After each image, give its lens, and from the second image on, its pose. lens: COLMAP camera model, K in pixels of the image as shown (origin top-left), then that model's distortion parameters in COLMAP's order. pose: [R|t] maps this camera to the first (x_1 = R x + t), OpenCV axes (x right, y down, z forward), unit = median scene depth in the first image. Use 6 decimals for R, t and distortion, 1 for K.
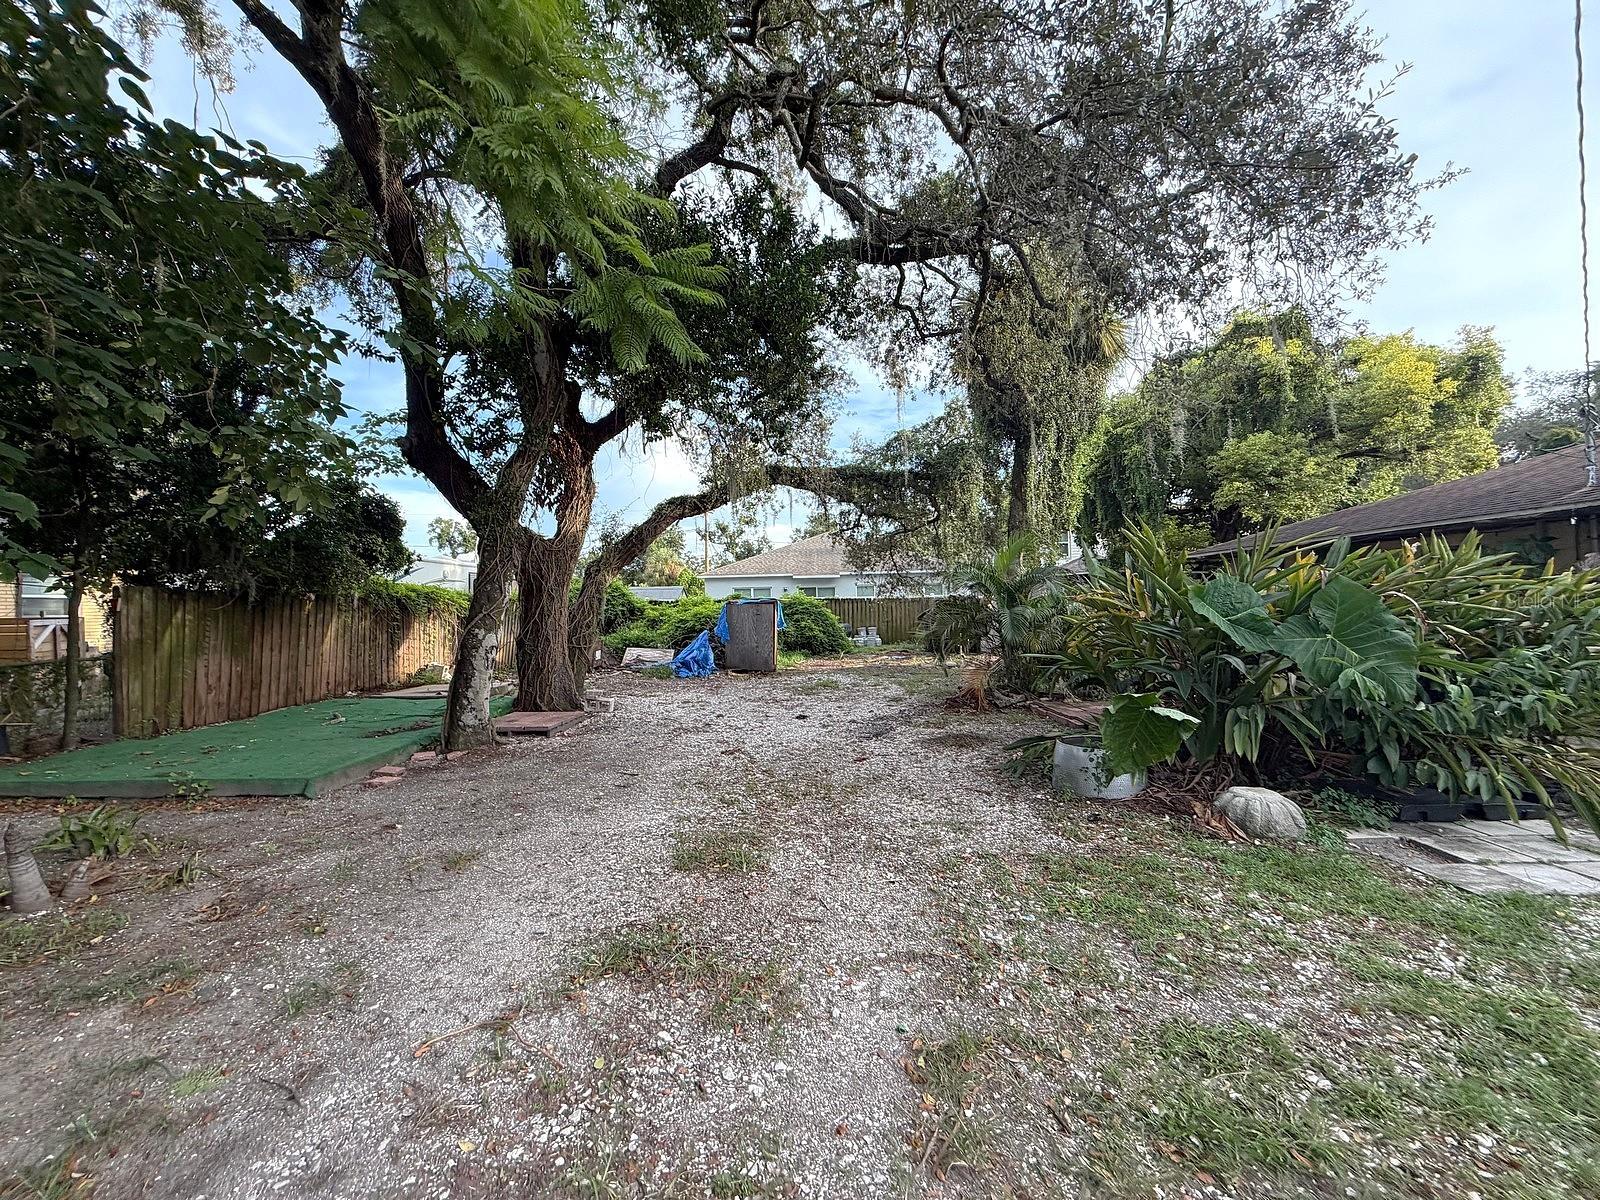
lens RADIAL K [[641.1, 0, 796.1], [0, 641.1, 606.2], [0, 0, 1]] dist [-0.001376, 0.000599]
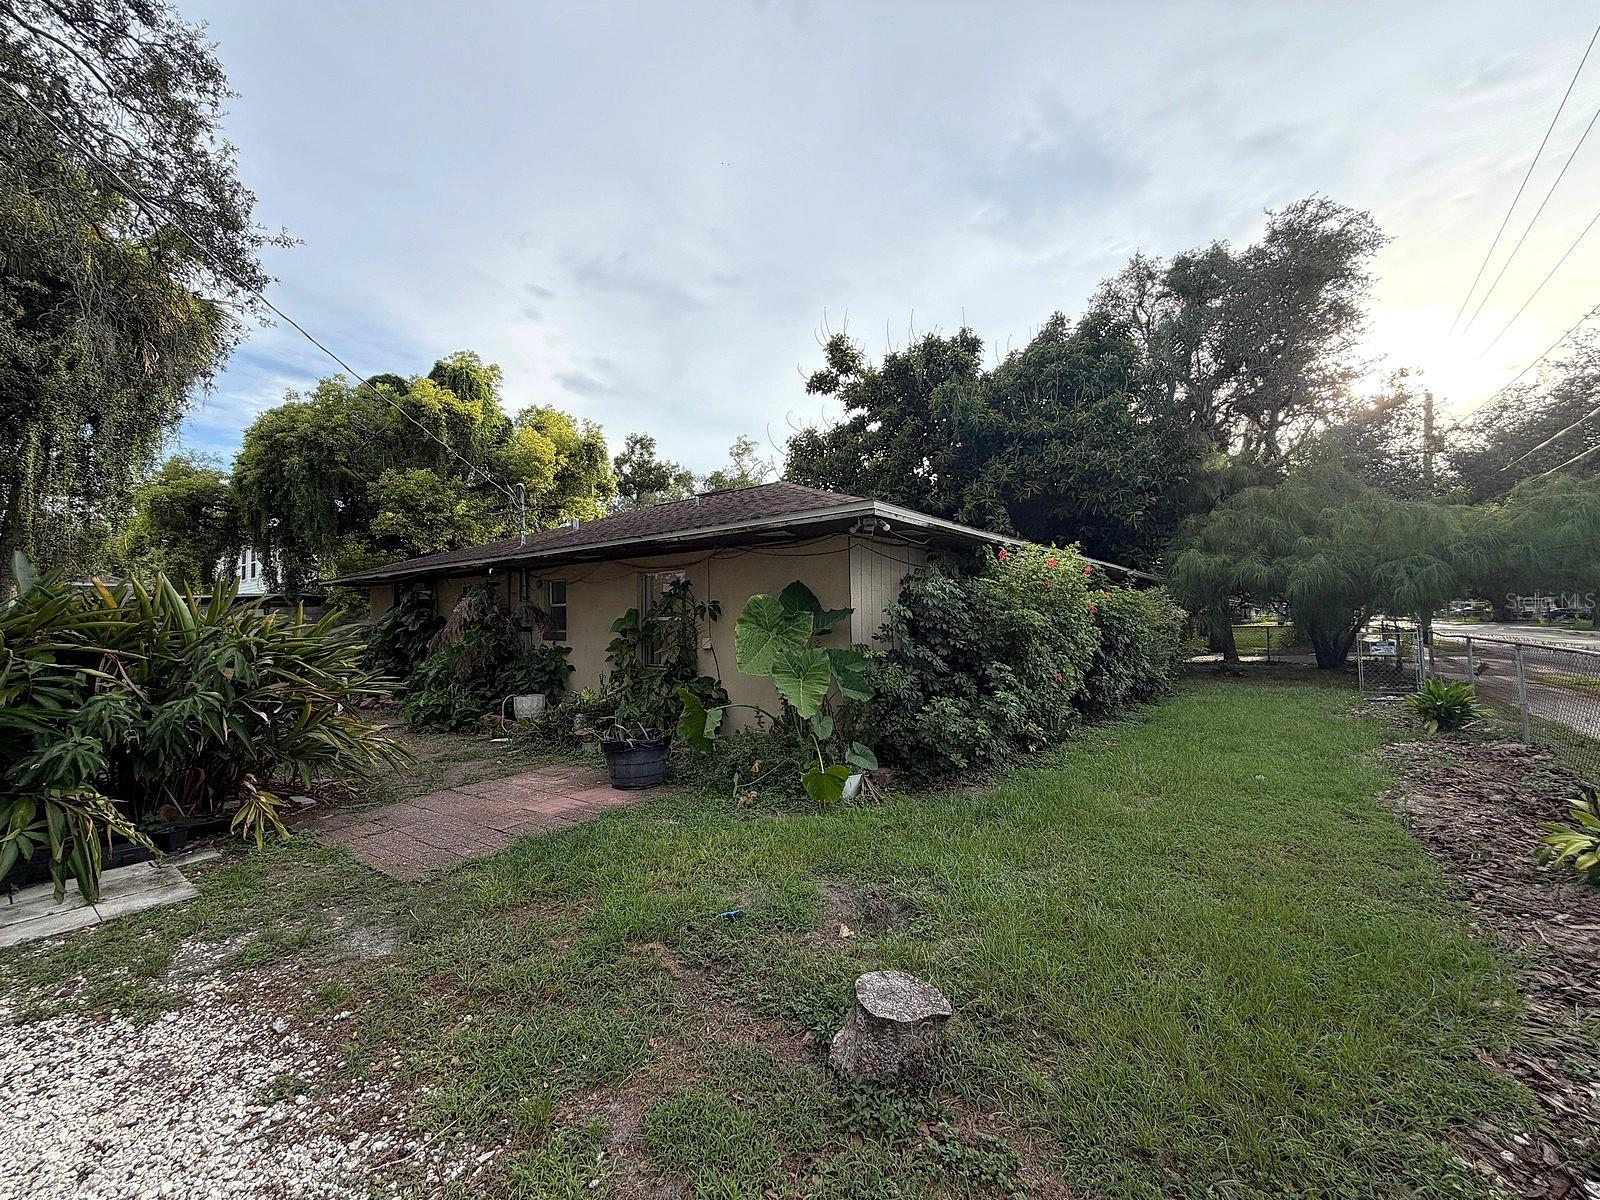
lens RADIAL K [[641.1, 0, 797.0], [0, 641.1, 603.7], [0, 0, 1]] dist [-0.001376, 0.000599]
pose [[0.592256, 0.031531, 0.805133, 0.640908], [0.000272, 0.999226, -0.039332, -0.021331], [-0.805750, 0.023513, 0.591789, -0.290422]]
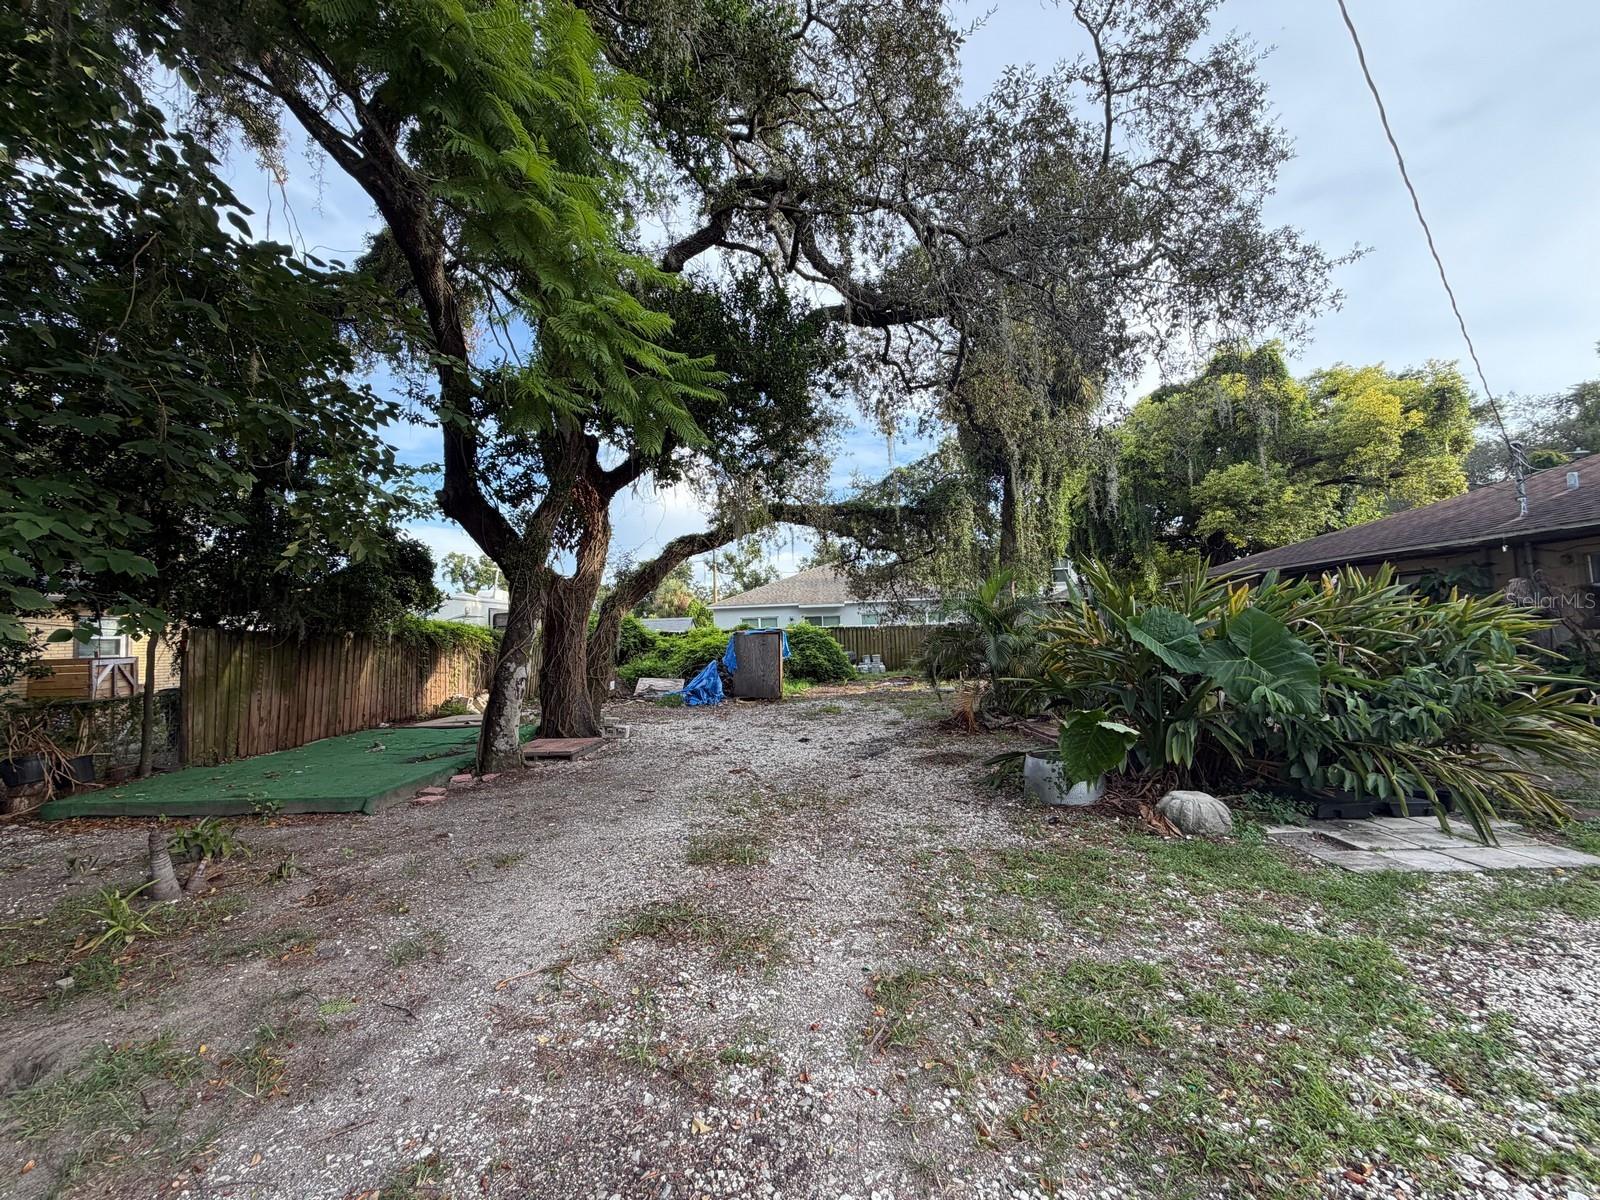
lens RADIAL K [[641.1, 0, 796.7], [0, 641.1, 603.9], [0, 0, 1]] dist [-0.001376, 0.000599]
pose [[0.999801, -0.015969, -0.011937, 0.018671], [0.015386, 0.998755, -0.047455, -0.006450], [0.012680, 0.047262, 0.998802, -0.120466]]
